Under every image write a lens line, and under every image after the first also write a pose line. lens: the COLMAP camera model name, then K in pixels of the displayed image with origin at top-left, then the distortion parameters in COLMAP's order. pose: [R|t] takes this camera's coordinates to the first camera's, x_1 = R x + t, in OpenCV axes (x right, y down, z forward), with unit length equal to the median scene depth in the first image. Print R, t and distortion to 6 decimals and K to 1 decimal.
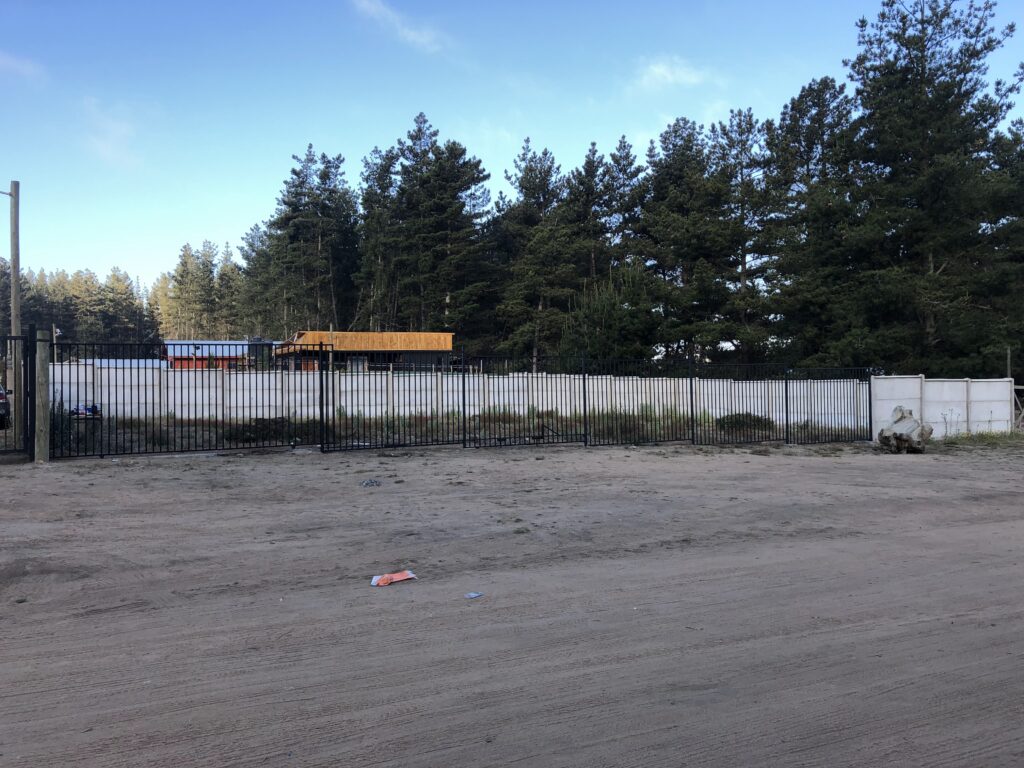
lens RADIAL K [[849.8, 0, 512.0], [0, 849.8, 384.0], [0, 0, 1]] dist [0.166107, -0.398102]
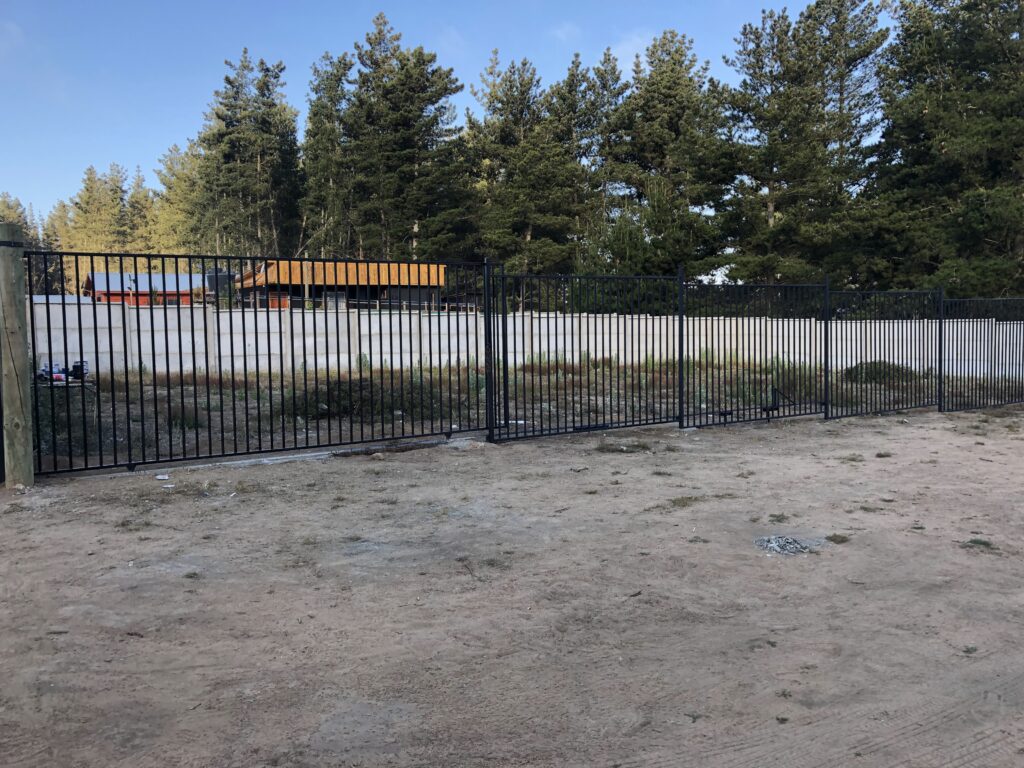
lens RADIAL K [[868.4, 0, 528.5], [0, 868.4, 378.6], [0, 0, 1]] dist [0.033492, -0.000302]
pose [[0.994396, -0.007719, 0.105441, -0.053505], [0.000999, 0.997972, 0.063640, -0.000854], [-0.105718, -0.063178, 0.992387, 0.081586]]
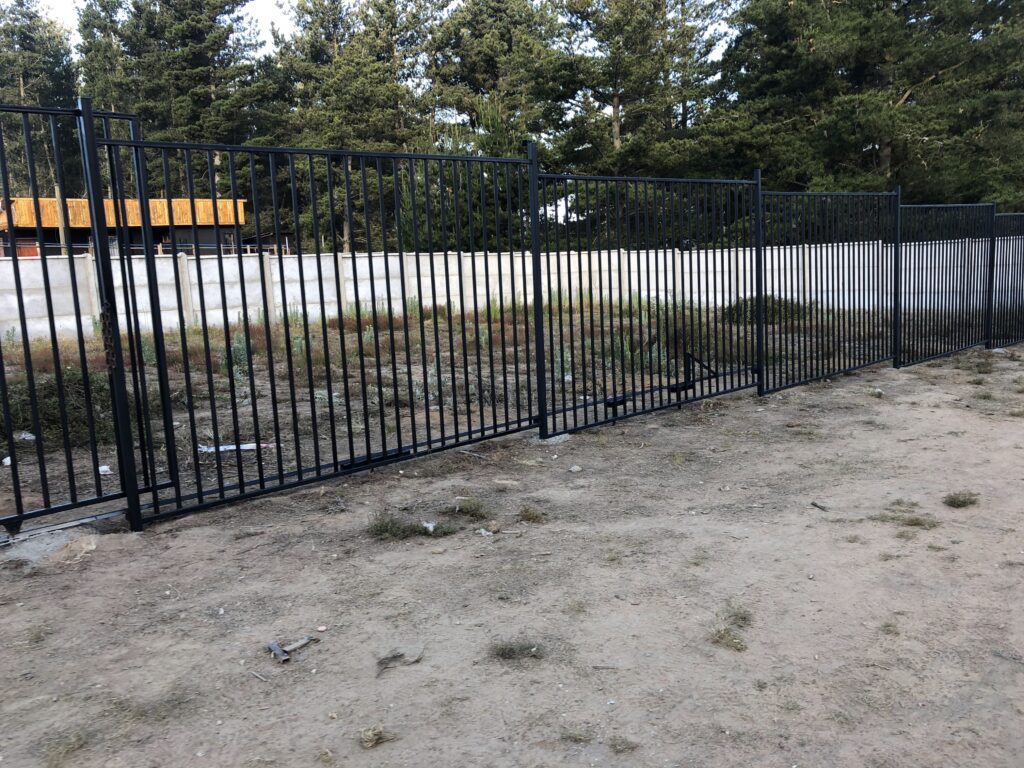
lens RADIAL K [[875.2, 0, 512.0], [0, 875.2, 384.0], [0, 0, 1]] dist [0.024154, 0.013318]
pose [[0.963786, -0.071112, 0.257022, -0.036218], [0.036471, 0.989883, 0.137116, 0.000380], [-0.264172, -0.122777, 0.956629, 0.146339]]
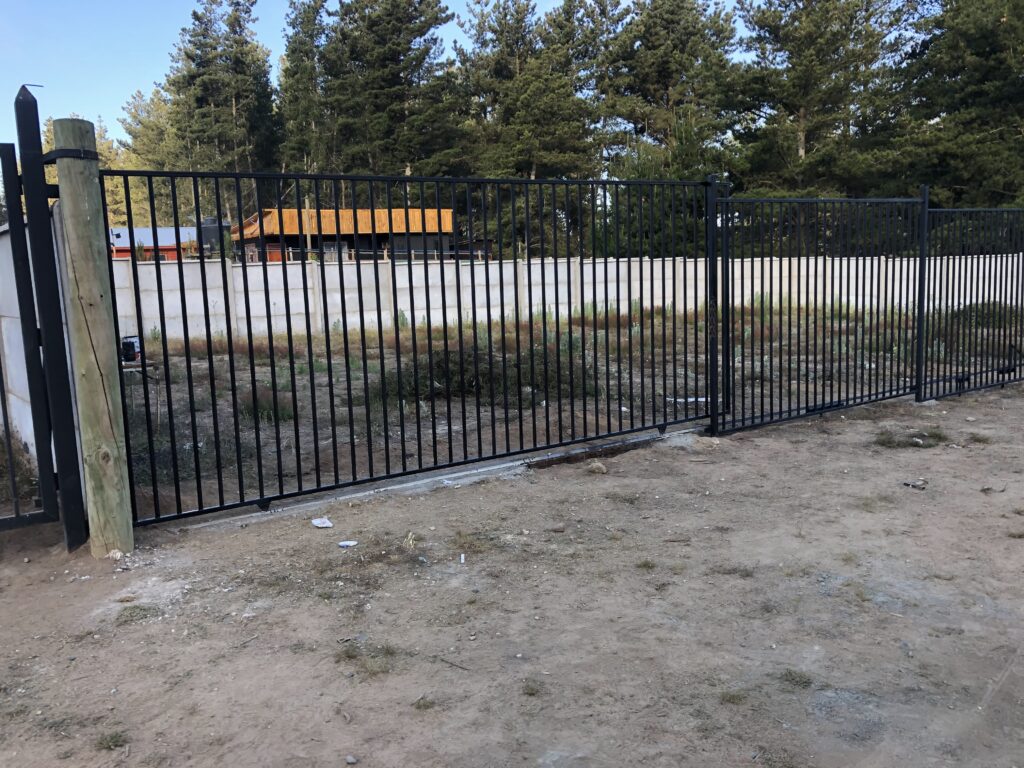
lens RADIAL K [[875.2, 0, 512.0], [0, 875.2, 384.0], [0, 0, 1]] dist [0.024154, 0.013318]
pose [[0.992739, -0.042354, 0.112584, -0.076797], [0.027728, 0.991330, 0.128435, -0.001329], [-0.117047, -0.124381, 0.985307, 0.119081]]
